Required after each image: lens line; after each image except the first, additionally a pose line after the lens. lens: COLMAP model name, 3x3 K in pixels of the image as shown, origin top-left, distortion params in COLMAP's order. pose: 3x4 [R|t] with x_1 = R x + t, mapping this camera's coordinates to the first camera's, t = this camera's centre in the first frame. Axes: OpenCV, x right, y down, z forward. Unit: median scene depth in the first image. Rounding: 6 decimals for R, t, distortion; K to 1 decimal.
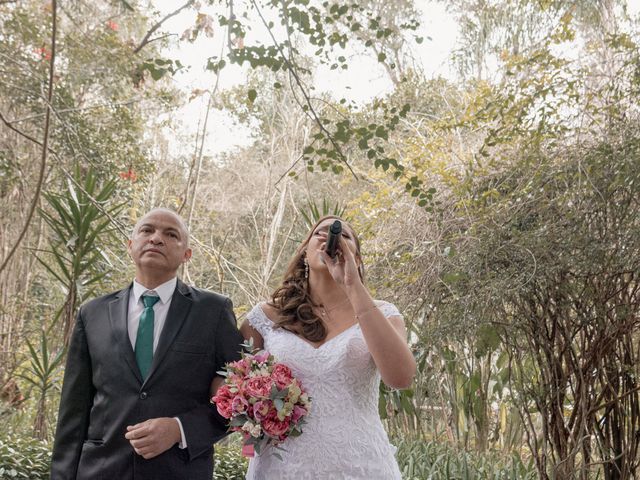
lens RADIAL K [[754.1, 0, 320.0], [0, 754.1, 240.0], [0, 0, 1]] dist [0.008510, -0.019165]
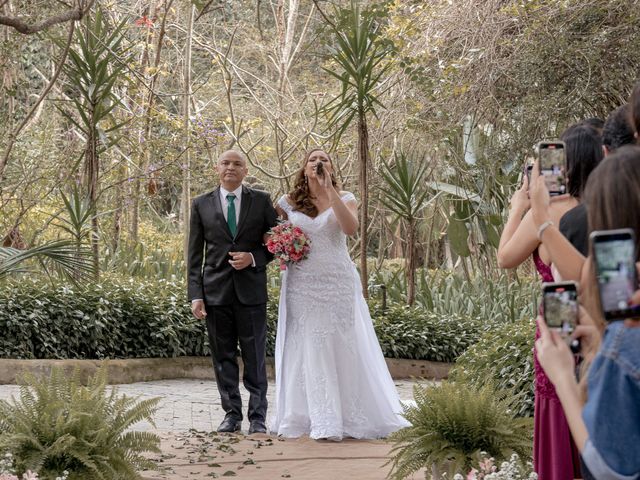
lens RADIAL K [[1442.2, 0, 320.0], [0, 1442.2, 240.0], [0, 0, 1]] dist [-0.033241, -0.148225]
pose [[0.997784, -0.032649, -0.057970, 0.243661], [0.044240, 0.976363, 0.211563, -0.643417], [0.049693, -0.213659, 0.975644, -2.905180]]
